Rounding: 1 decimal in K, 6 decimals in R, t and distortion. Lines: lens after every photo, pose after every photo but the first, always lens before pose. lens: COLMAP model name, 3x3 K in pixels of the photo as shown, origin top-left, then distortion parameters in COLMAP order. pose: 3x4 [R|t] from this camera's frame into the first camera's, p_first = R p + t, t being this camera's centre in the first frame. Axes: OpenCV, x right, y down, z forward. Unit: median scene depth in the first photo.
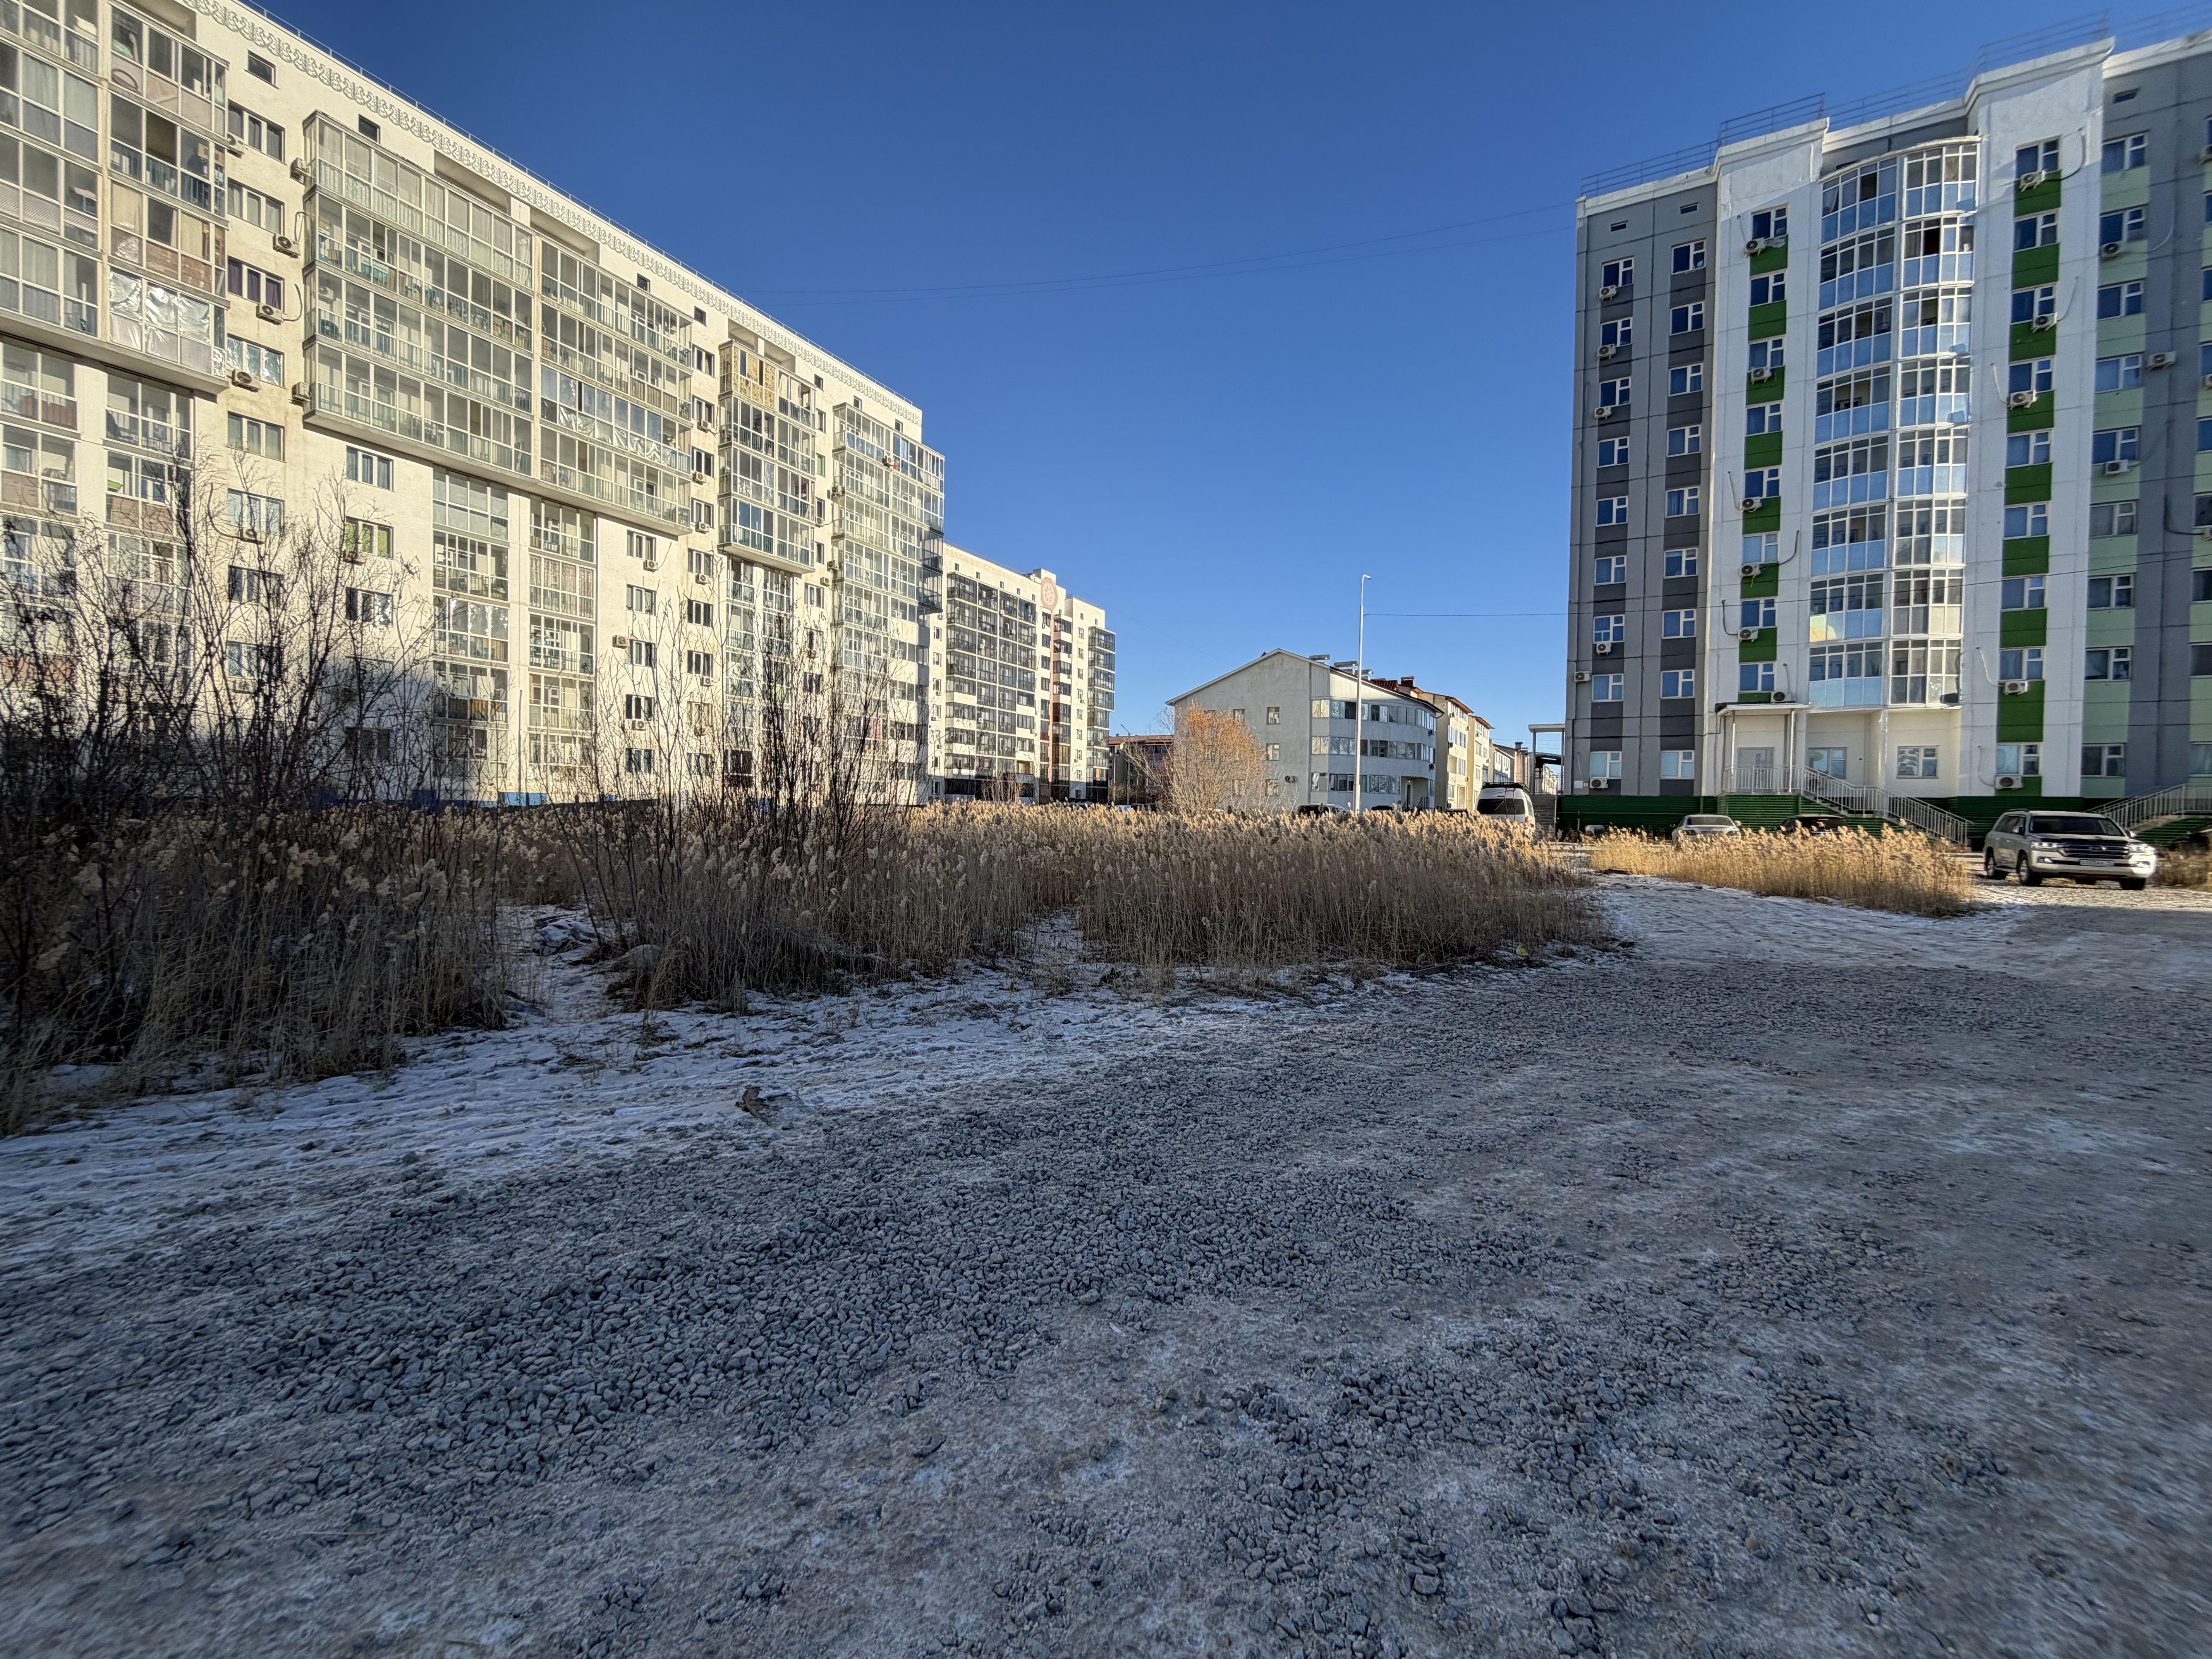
lens RADIAL K [[877.2, 0, 1099.2], [0, 877.2, 830.1], [0, 0, 1]] dist [-0.000806, -0.000626]
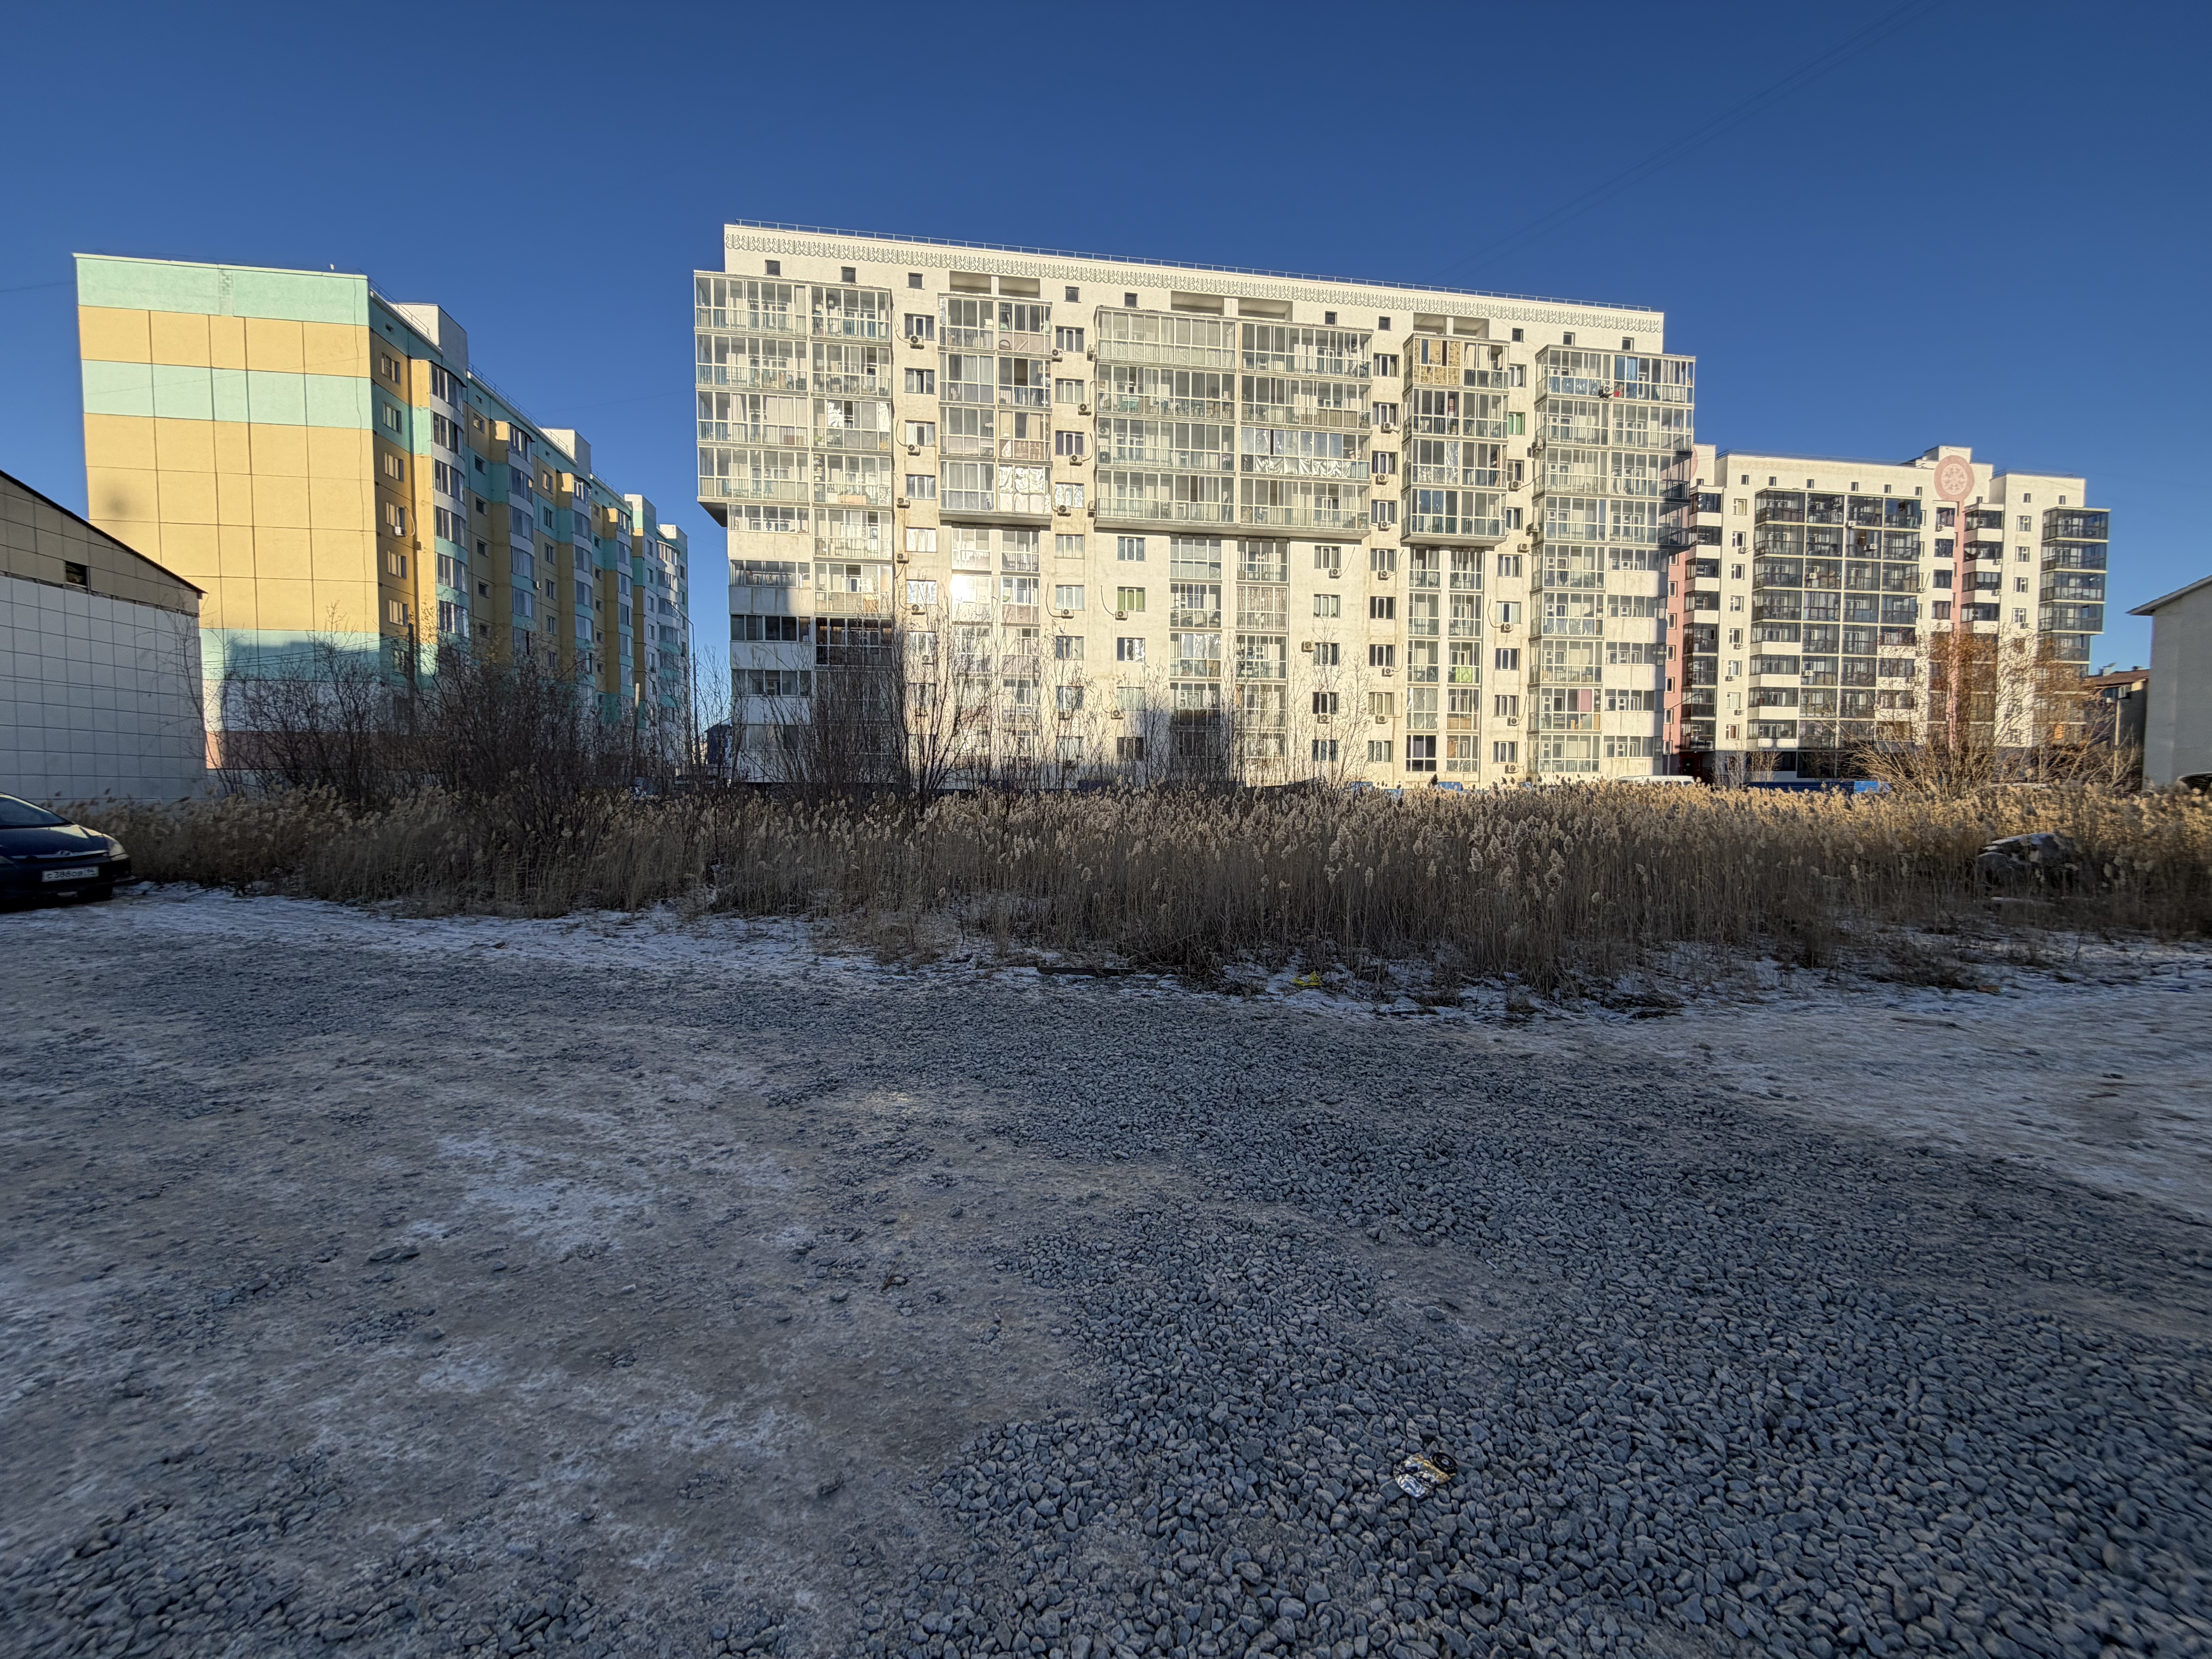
lens RADIAL K [[877.2, 0, 1098.6], [0, 877.2, 827.7], [0, 0, 1]] dist [-0.000806, -0.000626]
pose [[0.619591, 0.020298, -0.784662, 0.160029], [-0.008434, 0.999780, 0.019202, 0.000440], [0.784879, -0.005279, 0.619626, 0.072365]]
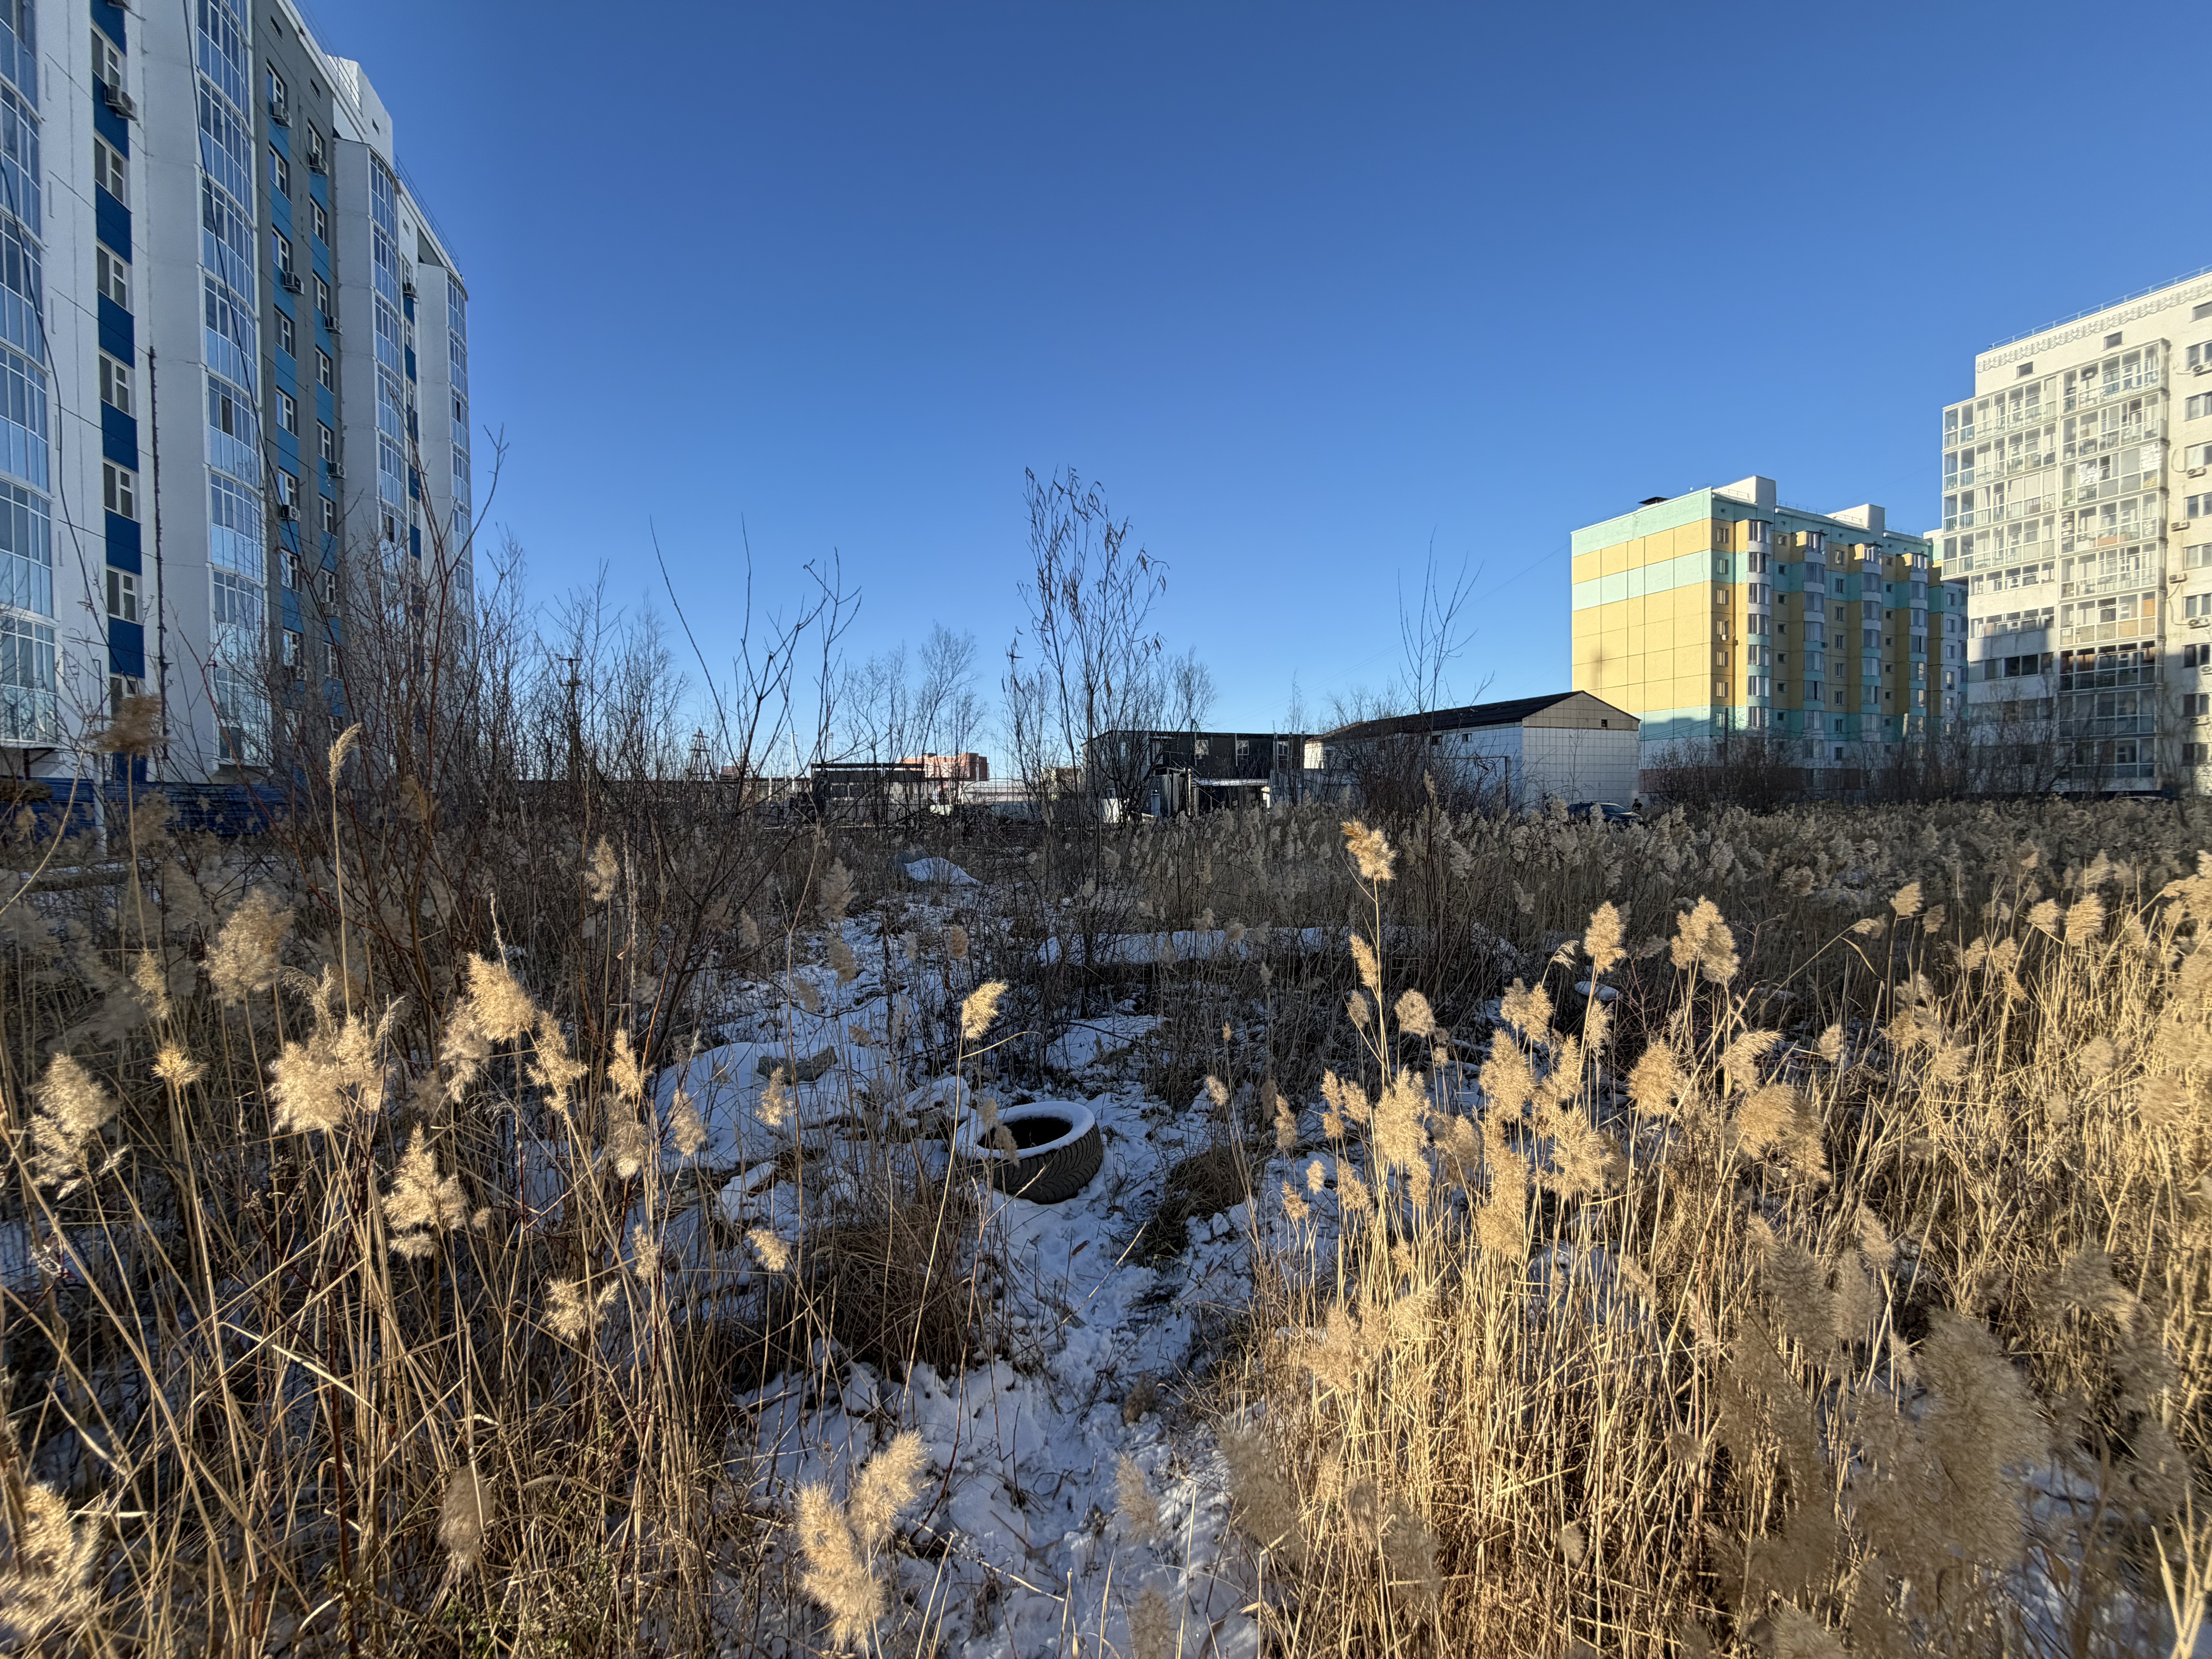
lens RADIAL K [[877.2, 0, 1107.4], [0, 877.2, 831.6], [0, 0, 1]] dist [-0.000806, -0.000626]
pose [[-0.579932, 0.013137, -0.814559, 0.776694], [-0.014793, 0.999535, 0.026653, 0.009673], [0.814531, 0.027507, -0.579468, 0.085751]]
